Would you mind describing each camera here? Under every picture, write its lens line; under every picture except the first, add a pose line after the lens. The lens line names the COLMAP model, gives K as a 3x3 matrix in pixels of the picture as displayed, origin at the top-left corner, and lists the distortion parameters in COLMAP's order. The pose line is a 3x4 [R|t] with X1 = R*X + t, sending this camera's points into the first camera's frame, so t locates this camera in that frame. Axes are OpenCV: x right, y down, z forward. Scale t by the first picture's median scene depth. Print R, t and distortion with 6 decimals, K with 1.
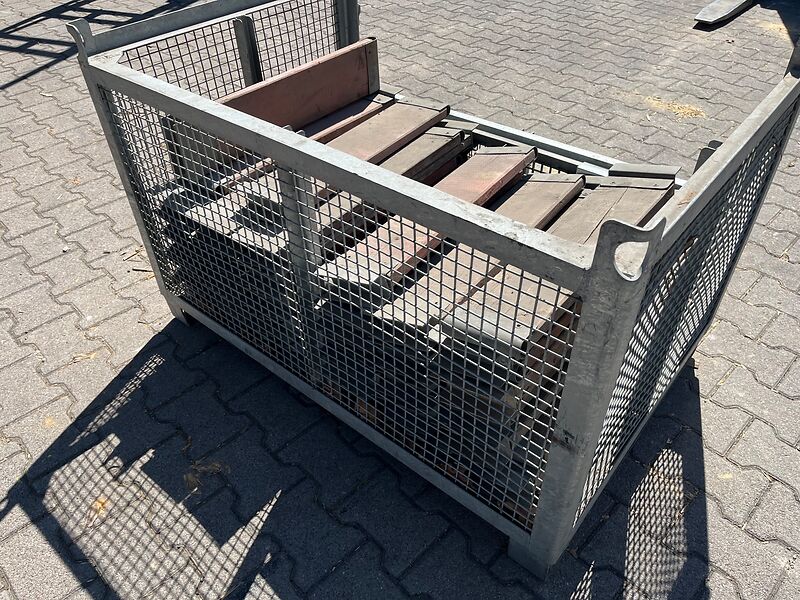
lens RADIAL K [[609.7, 0, 397.6], [0, 609.7, 296.6], [0, 0, 1]] dist [0.033107, -0.053300]
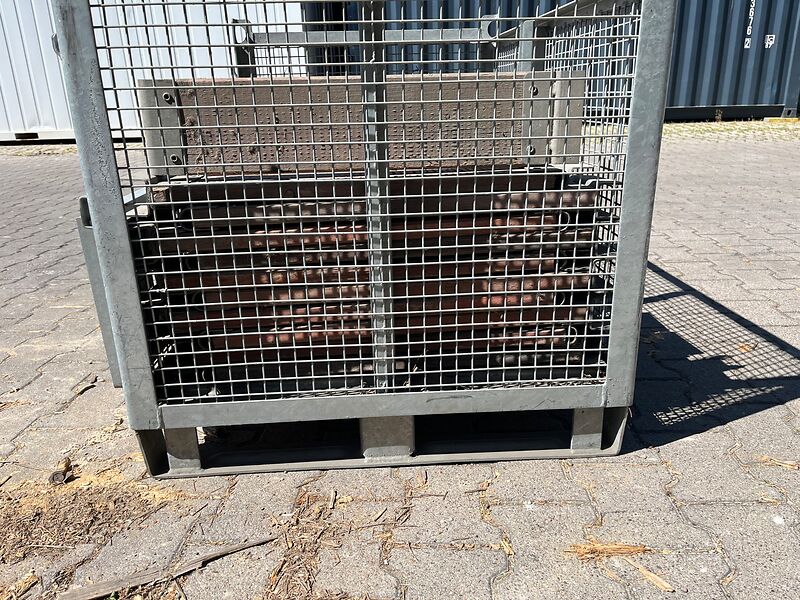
lens RADIAL K [[609.7, 0, 400.0], [0, 609.7, 300.2], [0, 0, 1]] dist [0.033107, -0.053300]
pose [[-0.681692, -0.216474, 0.698882, -0.831380], [0.490087, 0.574150, 0.655871, -0.745644], [-0.543242, 0.789614, -0.285302, 1.615834]]
